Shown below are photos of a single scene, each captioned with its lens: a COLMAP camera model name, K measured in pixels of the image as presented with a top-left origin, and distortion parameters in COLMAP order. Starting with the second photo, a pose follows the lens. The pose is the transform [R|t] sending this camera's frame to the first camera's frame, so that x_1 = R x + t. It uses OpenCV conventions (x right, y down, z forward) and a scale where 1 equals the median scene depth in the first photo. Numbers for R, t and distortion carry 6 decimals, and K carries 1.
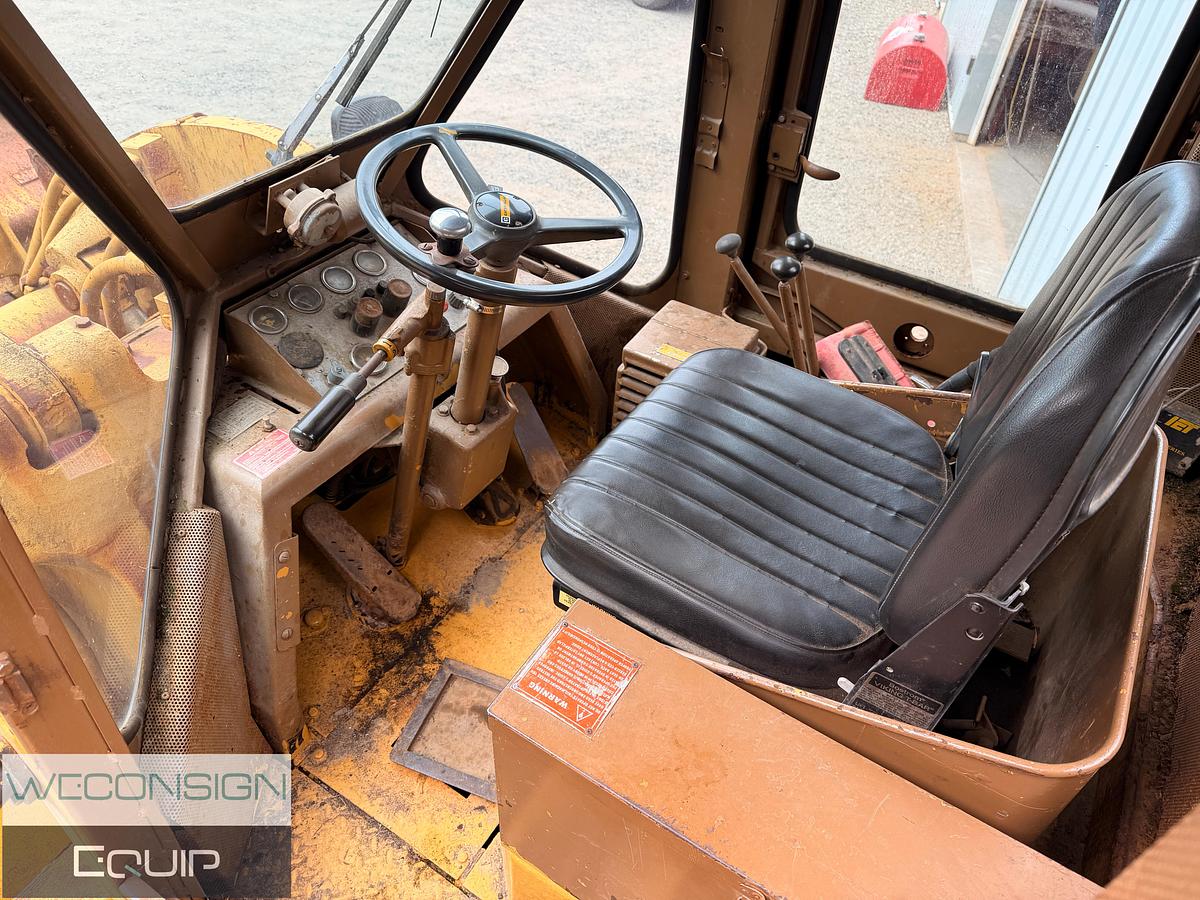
lens RADIAL K [[840.1, 0, 605.1], [0, 840.1, 447.3], [0, 0, 1]] dist [0.026708, -0.028573]
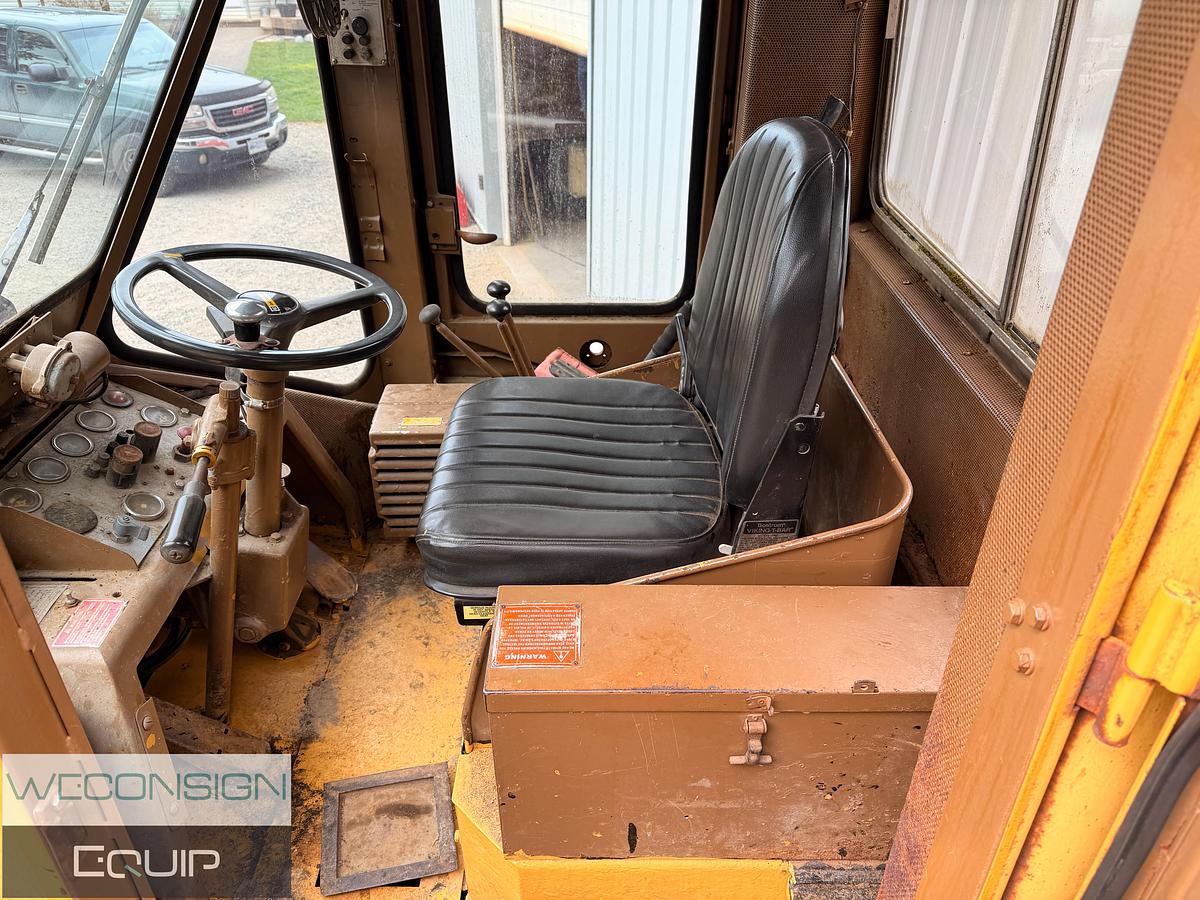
lens RADIAL K [[840.1, 0, 603.5], [0, 840.1, 448.2], [0, 0, 1]] dist [0.026708, -0.028573]
pose [[0.840374, -0.330342, 0.429704, -0.231326], [0.392659, 0.917555, -0.062539, 0.096022], [-0.373618, 0.221284, 0.900801, -0.060837]]
